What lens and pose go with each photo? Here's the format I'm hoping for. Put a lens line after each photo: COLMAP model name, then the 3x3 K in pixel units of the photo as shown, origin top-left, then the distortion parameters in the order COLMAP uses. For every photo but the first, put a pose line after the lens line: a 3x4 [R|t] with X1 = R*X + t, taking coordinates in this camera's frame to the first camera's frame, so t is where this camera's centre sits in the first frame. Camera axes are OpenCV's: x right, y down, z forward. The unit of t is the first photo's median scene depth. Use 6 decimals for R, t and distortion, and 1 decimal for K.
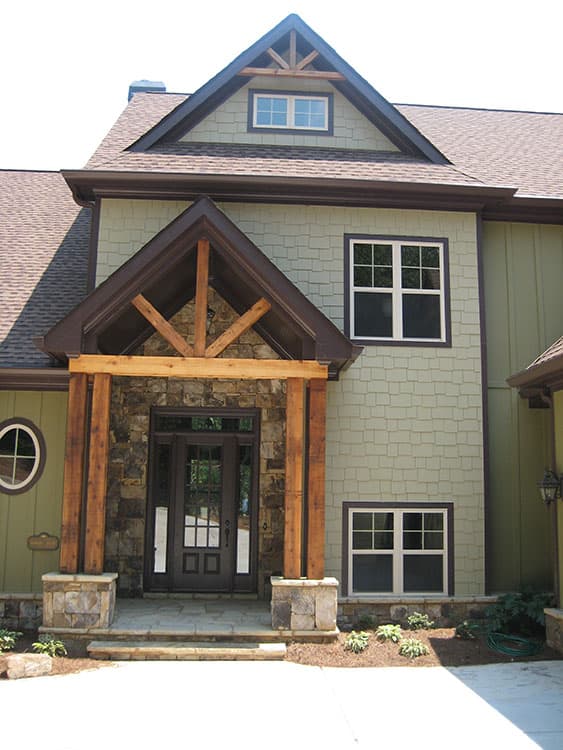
lens RADIAL K [[786.0, 0, 291.8], [0, 786.0, 364.0], [0, 0, 1]] dist [-0.096566, 0.000000]
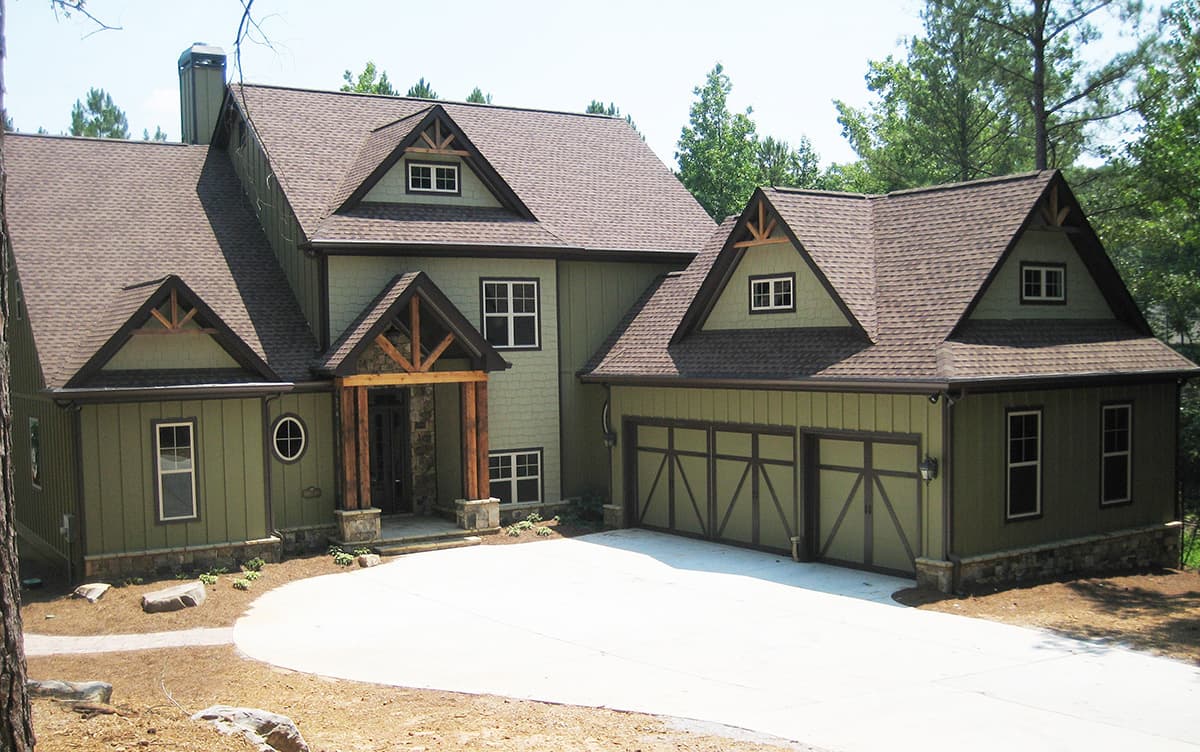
lens RADIAL K [[1284.8, 0, 583.0], [0, 1284.8, 421.7], [0, 0, 1]] dist [-0.094207, 0.000000]
pose [[0.876546, -0.060384, 0.477515, -1.029371], [-0.048017, 0.976180, 0.211584, -0.459333], [-0.478917, -0.208392, 0.852767, -1.361219]]
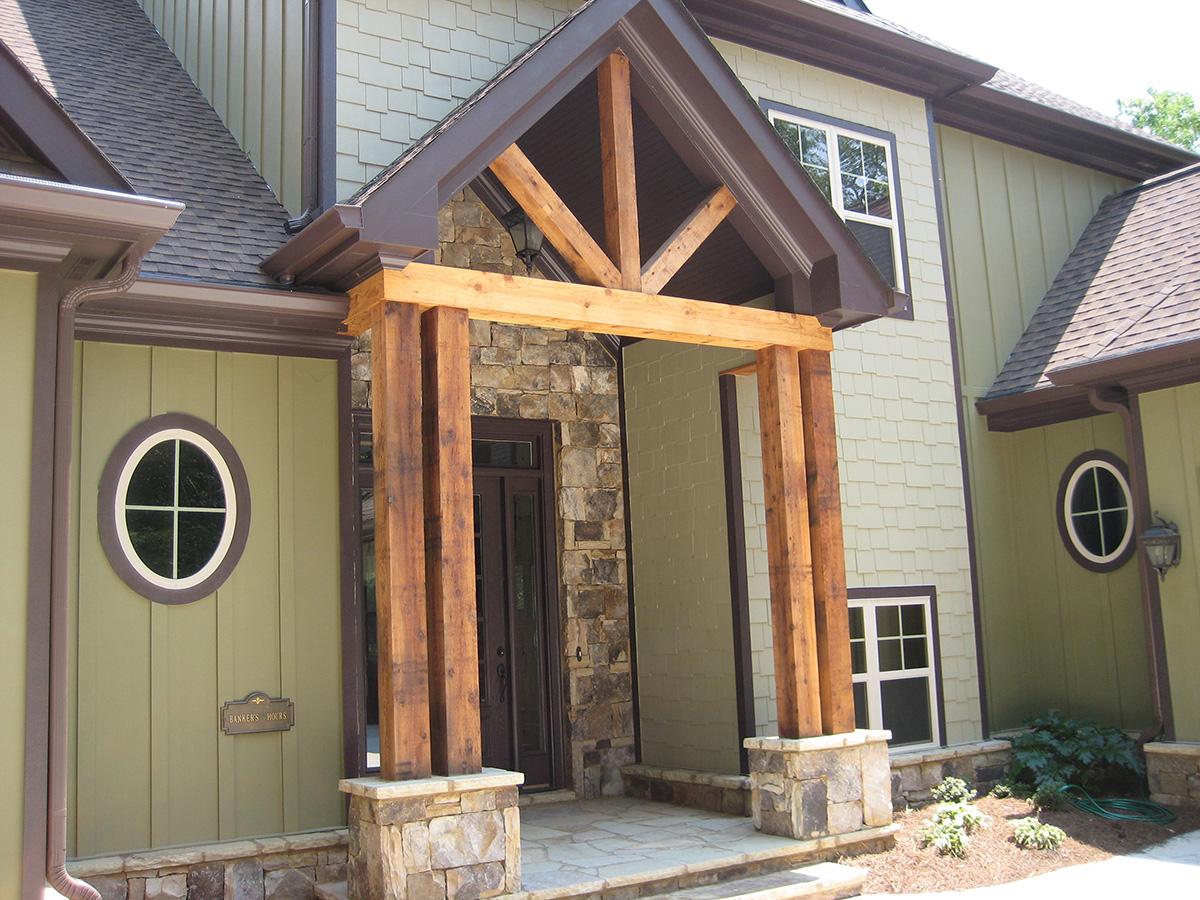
lens RADIAL K [[1257.5, 0, 589.5], [0, 1257.5, 427.3], [0, 0, 1]] dist [-0.096566, 0.000000]
pose [[0.870577, 0.026457, 0.491321, -0.485496], [-0.026653, 0.999623, -0.006601, 0.075130], [-0.491310, -0.007349, 0.870954, 0.330754]]
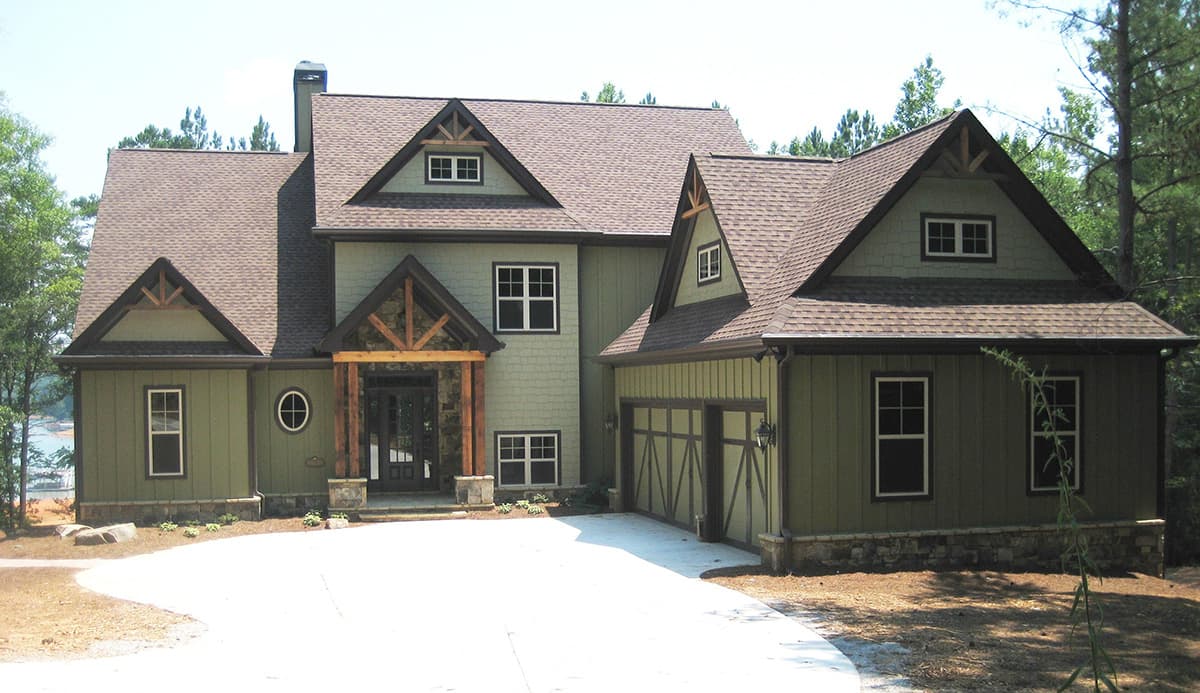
lens RADIAL K [[1283.5, 0, 556.8], [0, 1283.5, 425.6], [0, 0, 1]] dist [-0.093925, 0.000000]
pose [[0.989898, -0.028666, 0.138855, -0.182420], [0.001358, 0.981220, 0.192888, -0.363606], [-0.141777, -0.190751, 0.971346, -1.672592]]
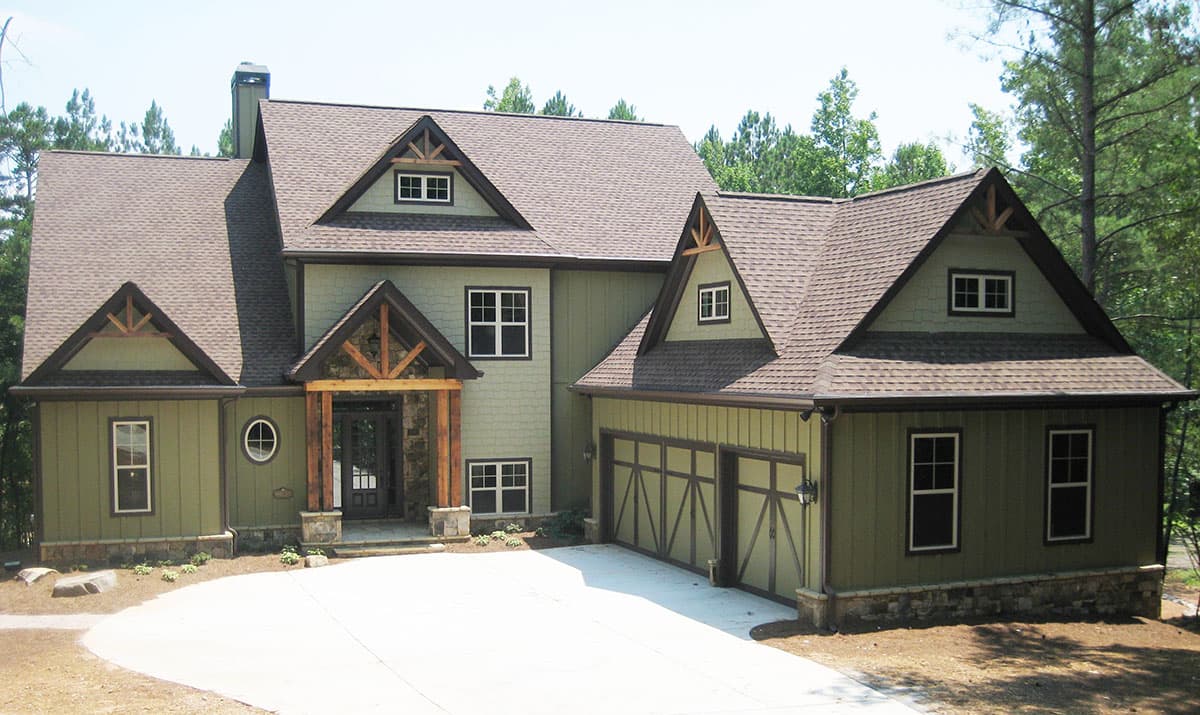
lens RADIAL K [[1282.9, 0, 567.3], [0, 1282.9, 425.9], [0, 0, 1]] dist [-0.092733, 0.000000]
pose [[0.962628, -0.030025, 0.269158, -0.449969], [-0.028948, 0.976735, 0.212489, -0.466955], [-0.269276, -0.212339, 0.939363, -1.550844]]
